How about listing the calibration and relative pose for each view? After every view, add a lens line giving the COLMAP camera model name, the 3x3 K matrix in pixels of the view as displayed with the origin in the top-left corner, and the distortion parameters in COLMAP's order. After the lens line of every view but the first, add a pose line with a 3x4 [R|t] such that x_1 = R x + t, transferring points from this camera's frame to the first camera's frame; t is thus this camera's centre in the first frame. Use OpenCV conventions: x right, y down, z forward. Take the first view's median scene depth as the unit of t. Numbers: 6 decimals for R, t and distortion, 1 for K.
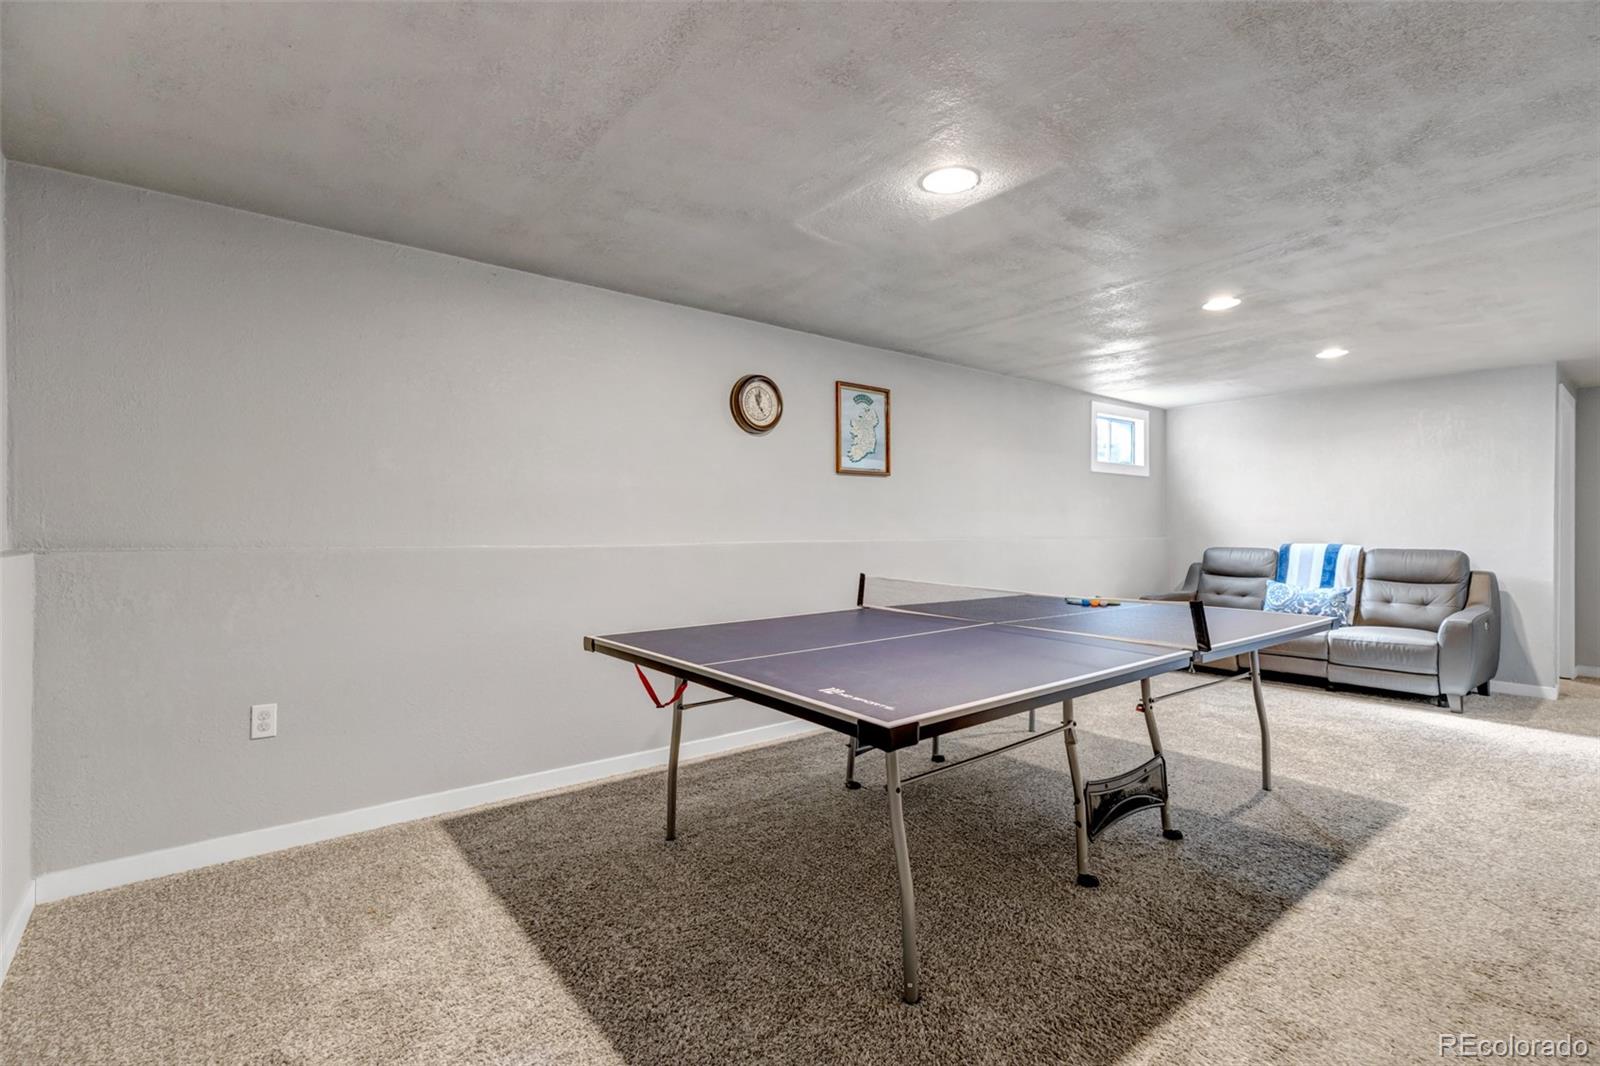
lens RADIAL K [[738.2, 0, 800.0], [0, 738.2, 529.2], [0, 0, 1]] dist [0.009291, -0.000132]
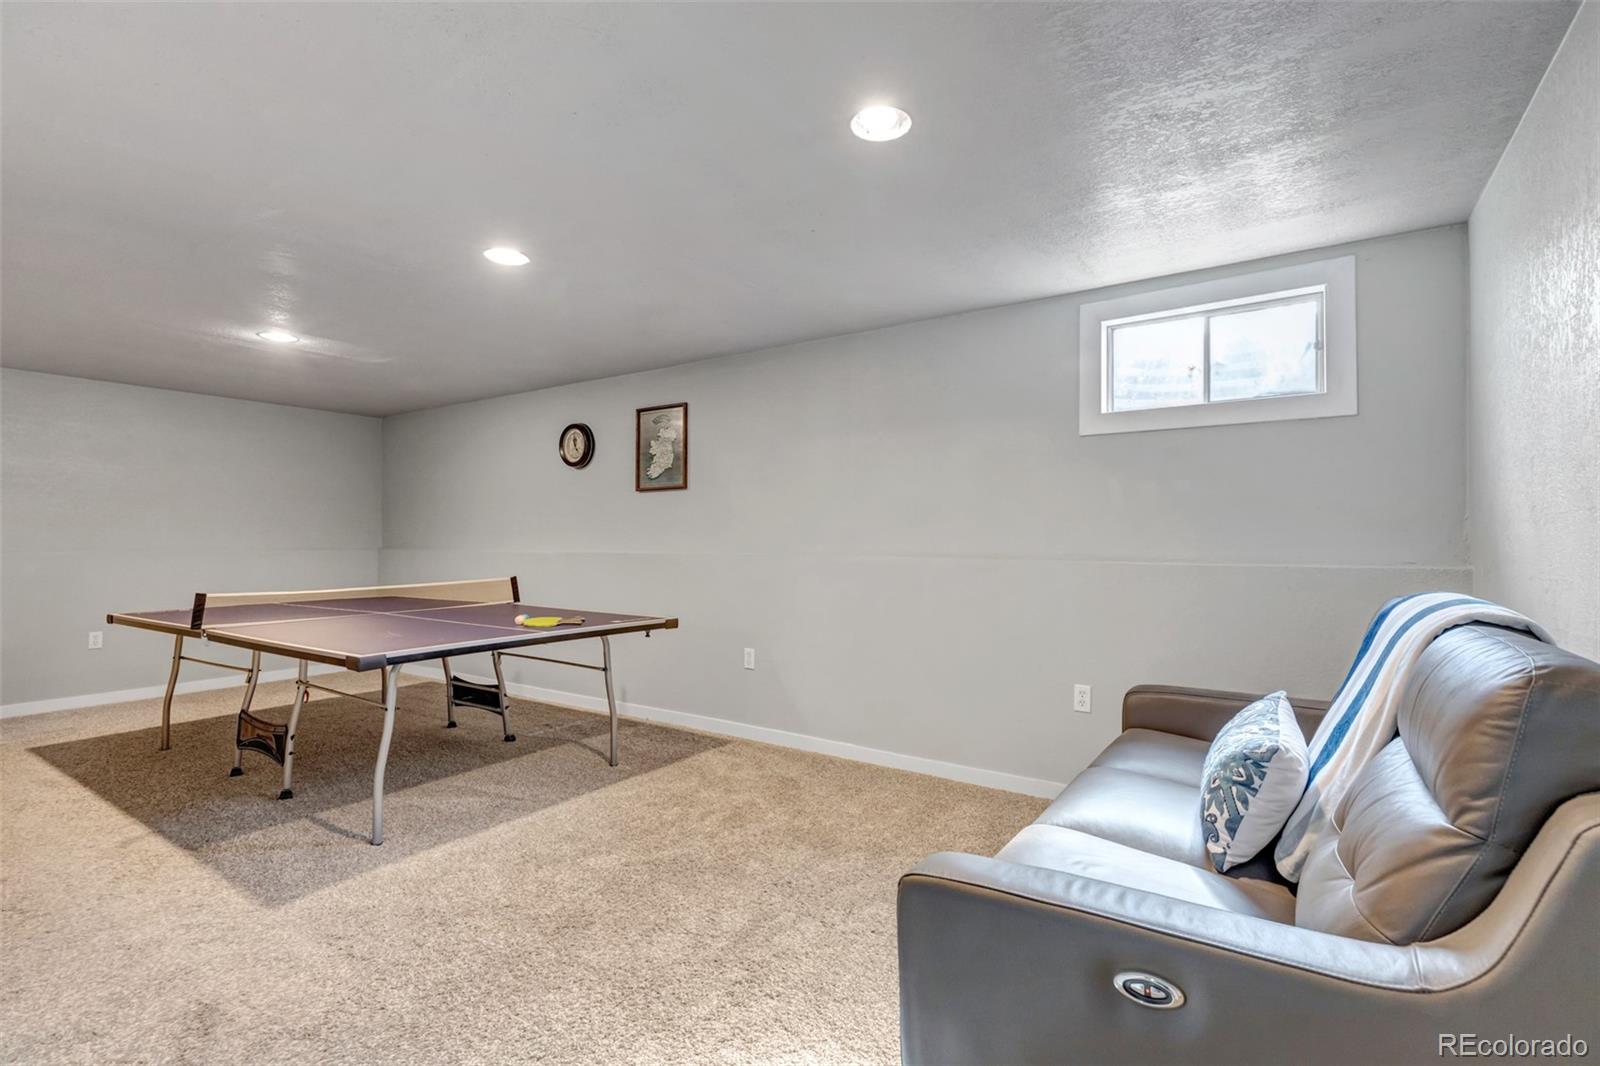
lens RADIAL K [[738.2, 0, 788.1], [0, 738.2, 536.2], [0, 0, 1]] dist [0.009291, -0.000132]
pose [[0.282740, -0.000336, -0.959197, 1.171930], [0.003194, 0.999995, 0.000592, -0.007969], [0.959191, -0.003231, 0.282739, 0.889746]]
